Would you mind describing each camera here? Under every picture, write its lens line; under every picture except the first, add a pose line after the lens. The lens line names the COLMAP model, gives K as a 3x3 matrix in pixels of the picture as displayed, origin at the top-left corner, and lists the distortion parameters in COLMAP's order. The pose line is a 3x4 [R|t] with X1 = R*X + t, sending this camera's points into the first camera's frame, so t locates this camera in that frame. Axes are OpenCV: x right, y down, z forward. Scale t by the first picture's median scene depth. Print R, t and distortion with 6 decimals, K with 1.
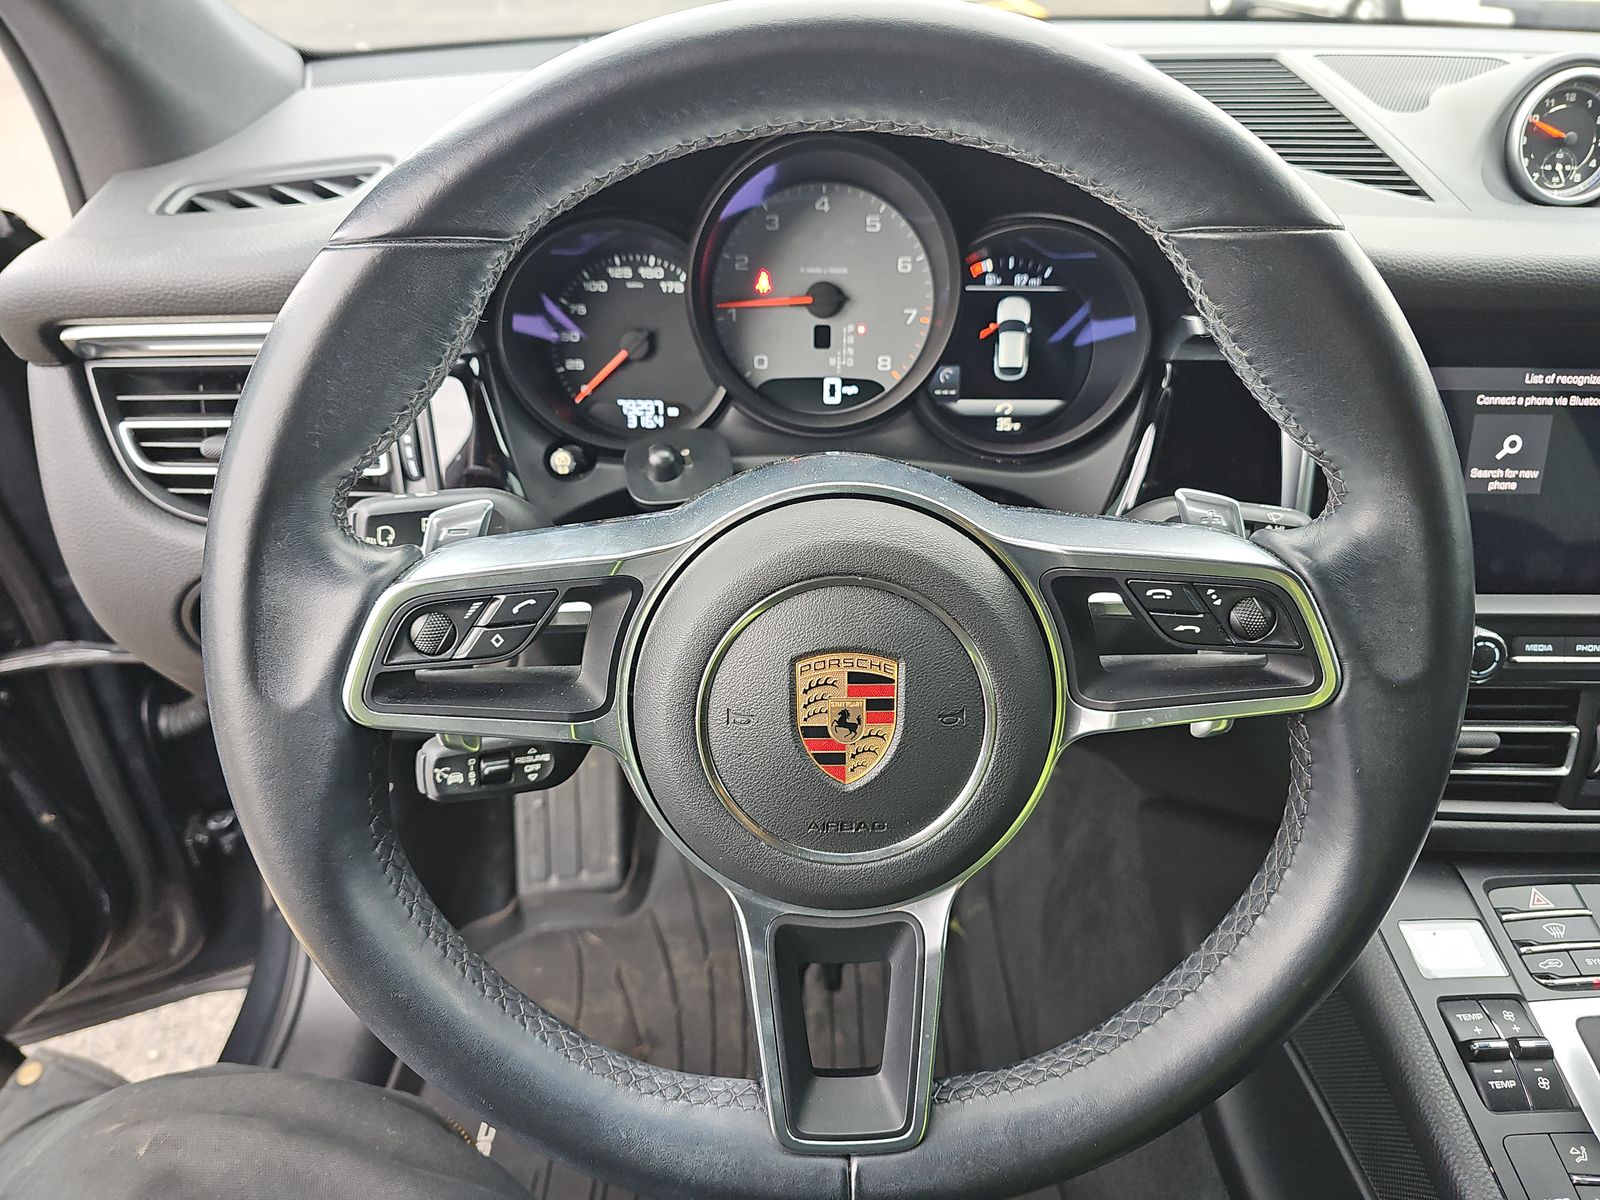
lens RADIAL K [[1071.2, 0, 800.0], [0, 1071.2, 600.0], [0, 0, 1]] dist [0.052803, -0.047417]
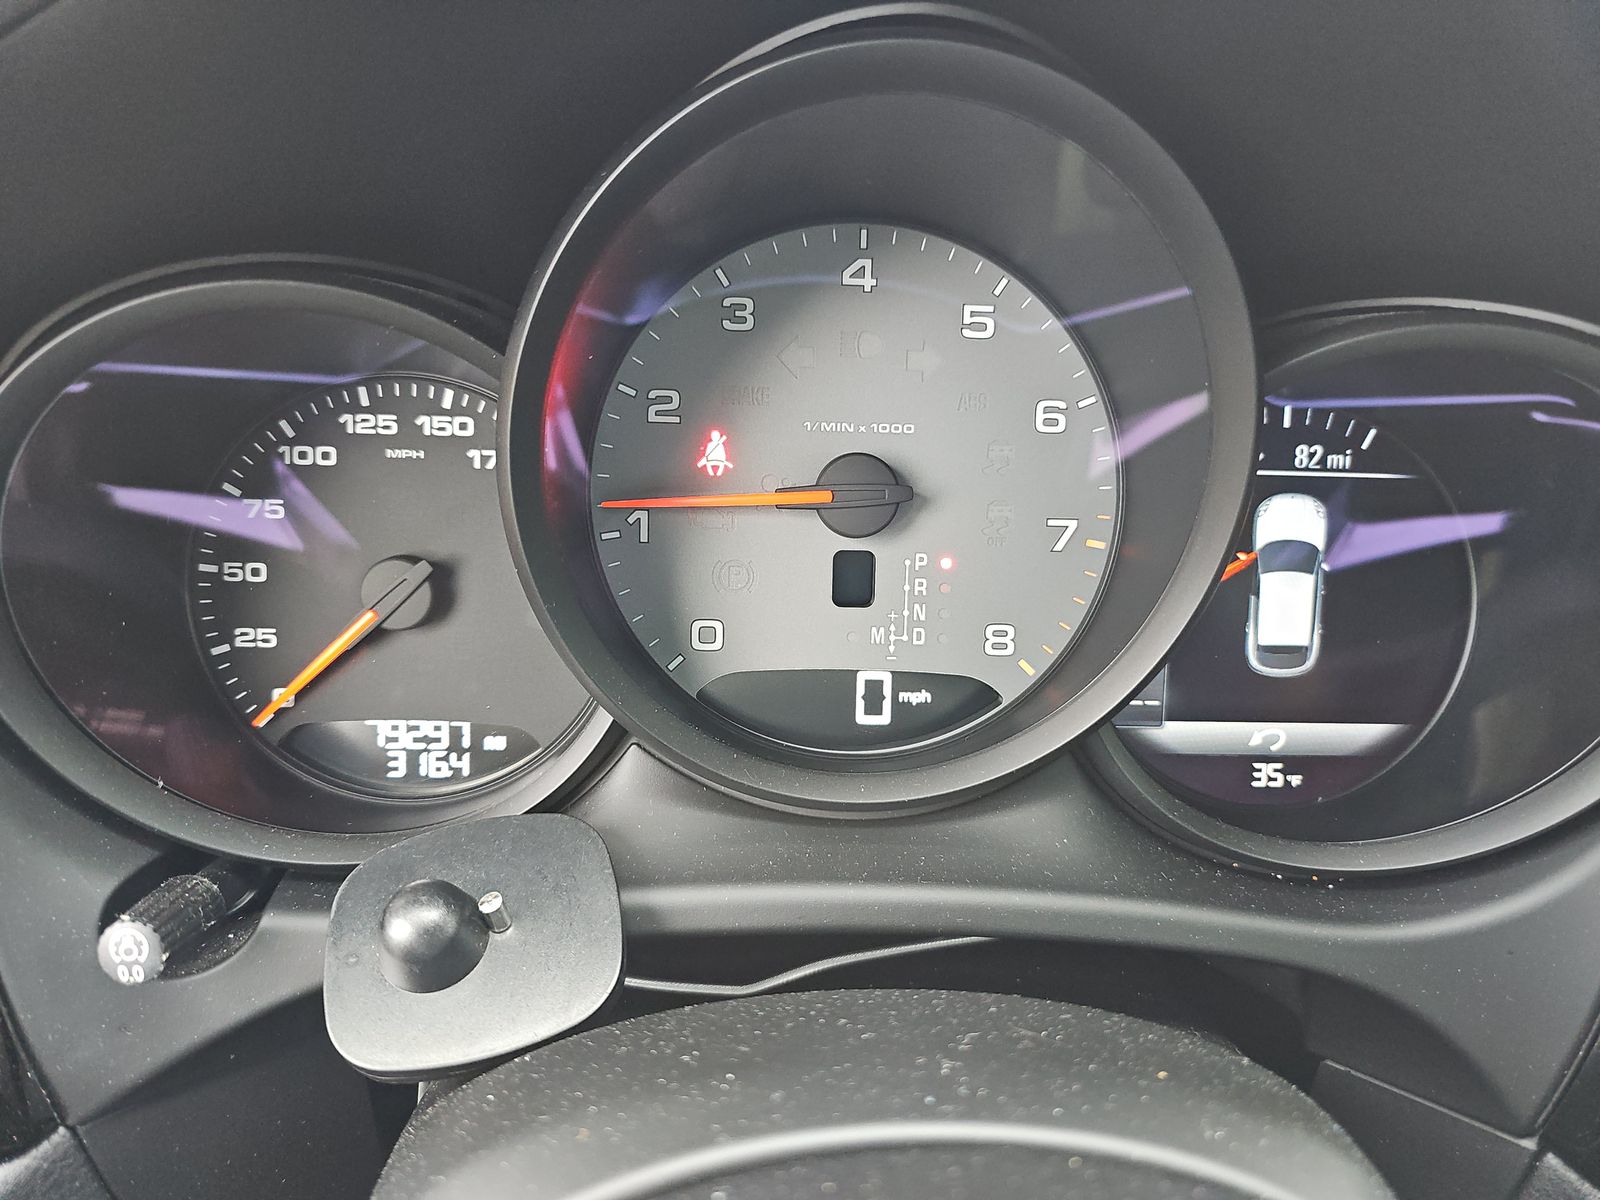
lens RADIAL K [[1067.5, 0, 804.8], [0, 1067.5, 576.3], [0, 0, 1]] dist [-0.002031, -0.051231]
pose [[0.999449, 0.010829, 0.031367, -0.011178], [-0.006729, 0.991758, -0.127952, -0.194051], [-0.032494, 0.127670, 0.991284, 0.593198]]
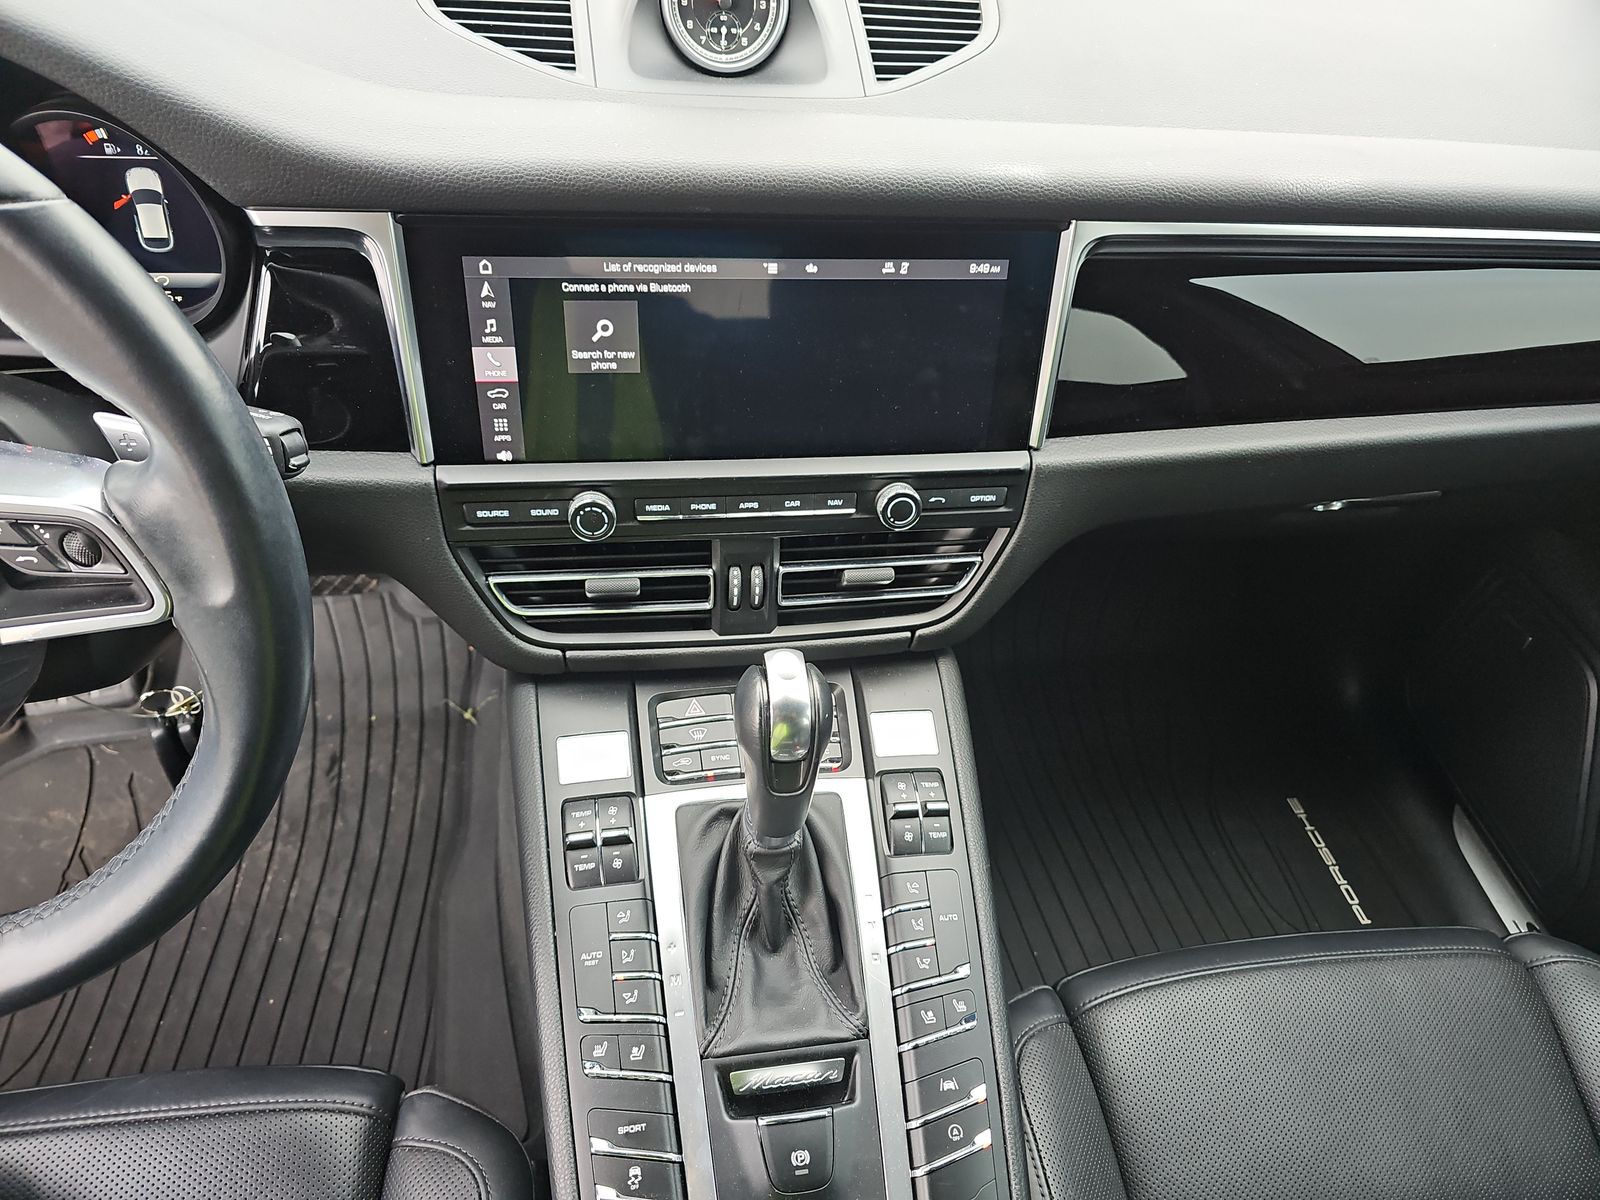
lens RADIAL K [[1071.2, 0, 800.0], [0, 1071.2, 600.0], [0, 0, 1]] dist [0.052803, -0.047417]
pose [[0.990237, -0.047745, 0.130962, 0.657158], [0.015984, 0.972205, 0.233585, -0.119807], [-0.138474, -0.229212, 0.963476, -0.135579]]
